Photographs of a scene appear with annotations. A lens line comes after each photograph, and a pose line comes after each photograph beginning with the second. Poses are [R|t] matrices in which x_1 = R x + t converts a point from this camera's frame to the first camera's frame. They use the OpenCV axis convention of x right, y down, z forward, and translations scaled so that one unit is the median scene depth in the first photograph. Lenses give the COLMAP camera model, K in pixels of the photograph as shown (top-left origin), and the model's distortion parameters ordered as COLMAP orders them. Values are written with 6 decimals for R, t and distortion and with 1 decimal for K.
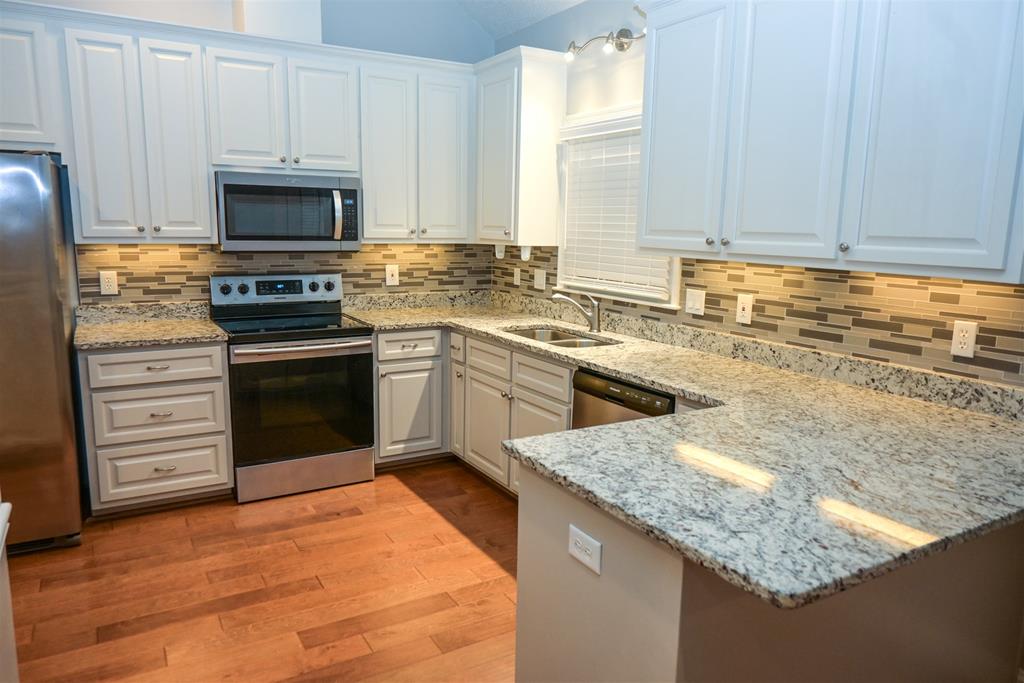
lens RADIAL K [[683.2, 0, 514.7], [0, 683.2, 339.0], [0, 0, 1]] dist [-0.015249, 0.013847]
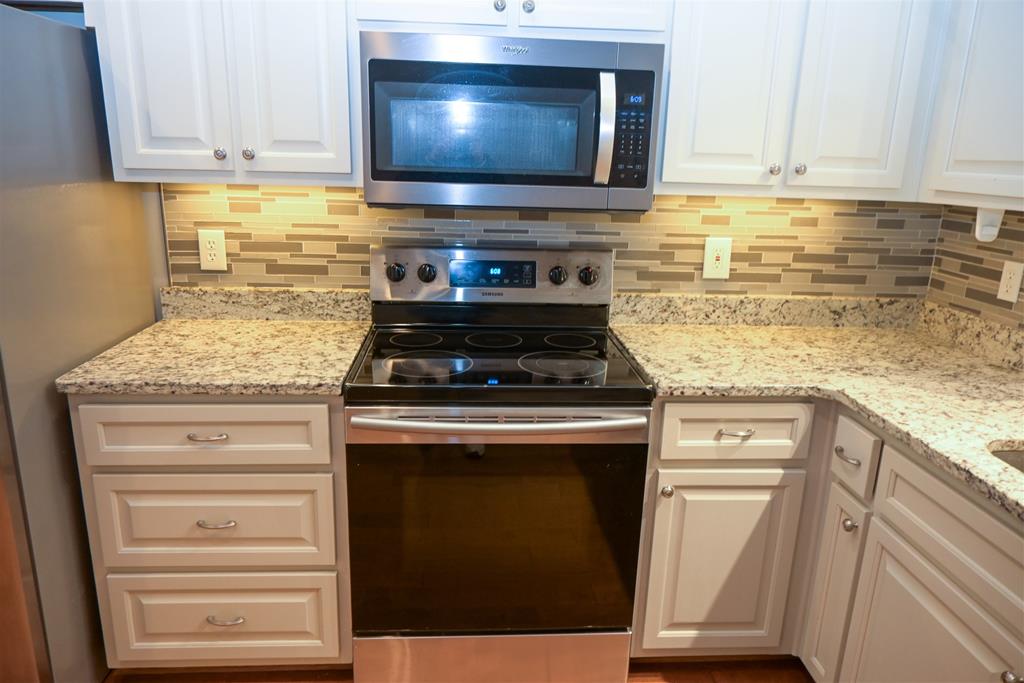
lens RADIAL K [[683.2, 0, 514.0], [0, 683.2, 341.3], [0, 0, 1]] dist [-0.015249, 0.013847]
pose [[0.888011, 0.128419, -0.441525, -0.097360], [-0.089133, 0.990071, 0.108699, -0.087438], [0.451100, -0.057171, 0.890640, 0.567935]]
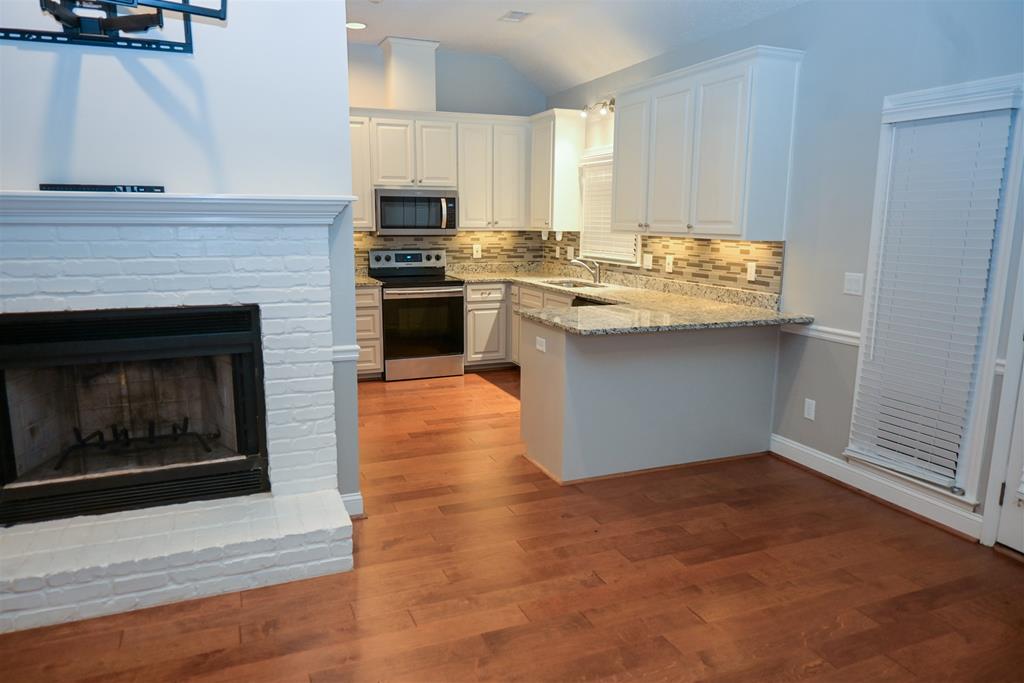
lens RADIAL K [[683.2, 0, 511.5], [0, 683.2, 336.7], [0, 0, 1]] dist [-0.015249, 0.013847]
pose [[0.989578, 0.012568, -0.143447, 0.146506], [-0.012096, 0.999918, 0.004164, 0.110176], [0.143488, -0.002385, 0.989649, -0.624979]]
